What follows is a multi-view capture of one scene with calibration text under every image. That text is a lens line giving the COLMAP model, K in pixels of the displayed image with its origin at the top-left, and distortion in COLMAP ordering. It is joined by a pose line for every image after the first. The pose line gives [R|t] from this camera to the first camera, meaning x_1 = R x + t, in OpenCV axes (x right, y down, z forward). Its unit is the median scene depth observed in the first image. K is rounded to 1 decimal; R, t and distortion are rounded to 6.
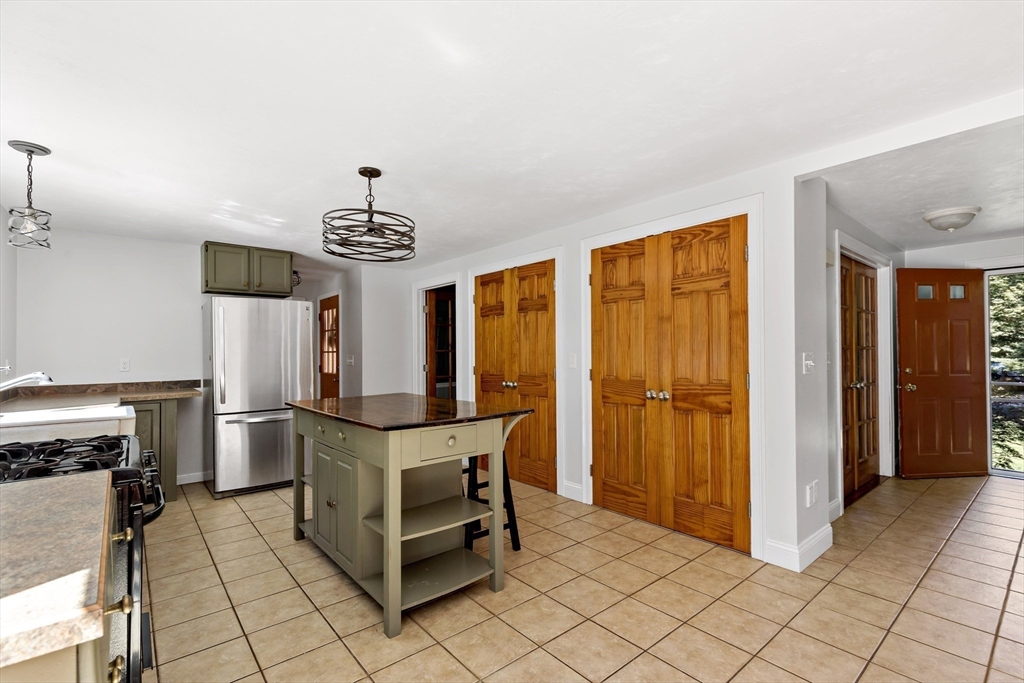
lens RADIAL K [[461.3, 0, 514.2], [0, 461.3, 352.9], [0, 0, 1]] dist [0.016127, -0.000046]
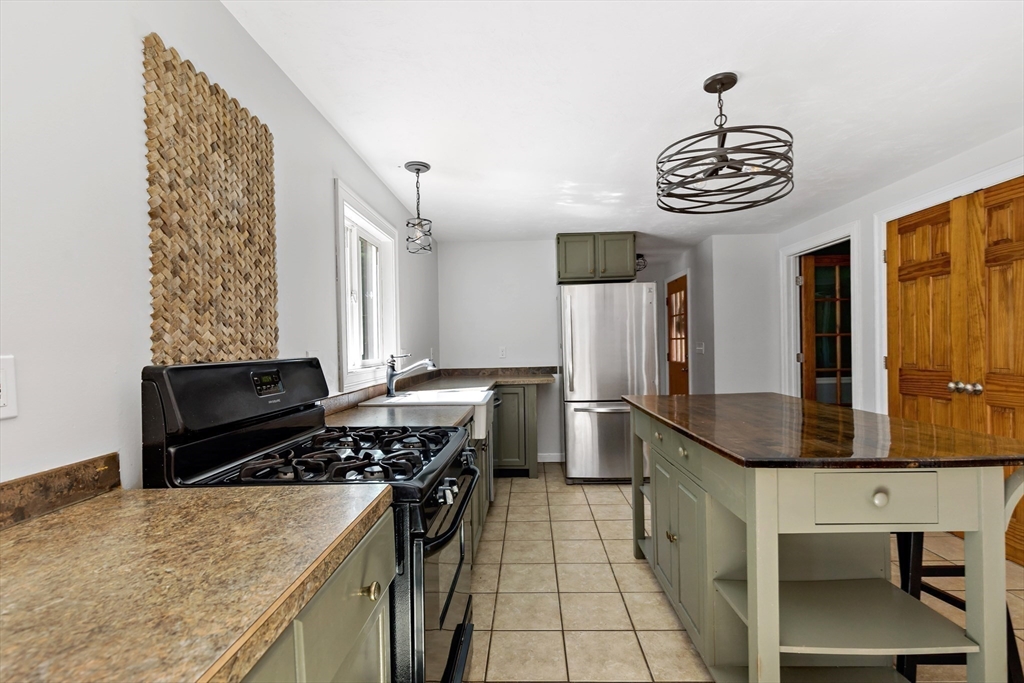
lens RADIAL K [[459.5, 0, 513.9], [0, 459.5, 346.0], [0, 0, 1]] dist [-0.000477, -0.000314]
pose [[0.743405, -0.004912, -0.668824, -0.049075], [0.013521, 0.999879, 0.007686, 0.001350], [0.668705, -0.014757, 0.743381, 0.163396]]
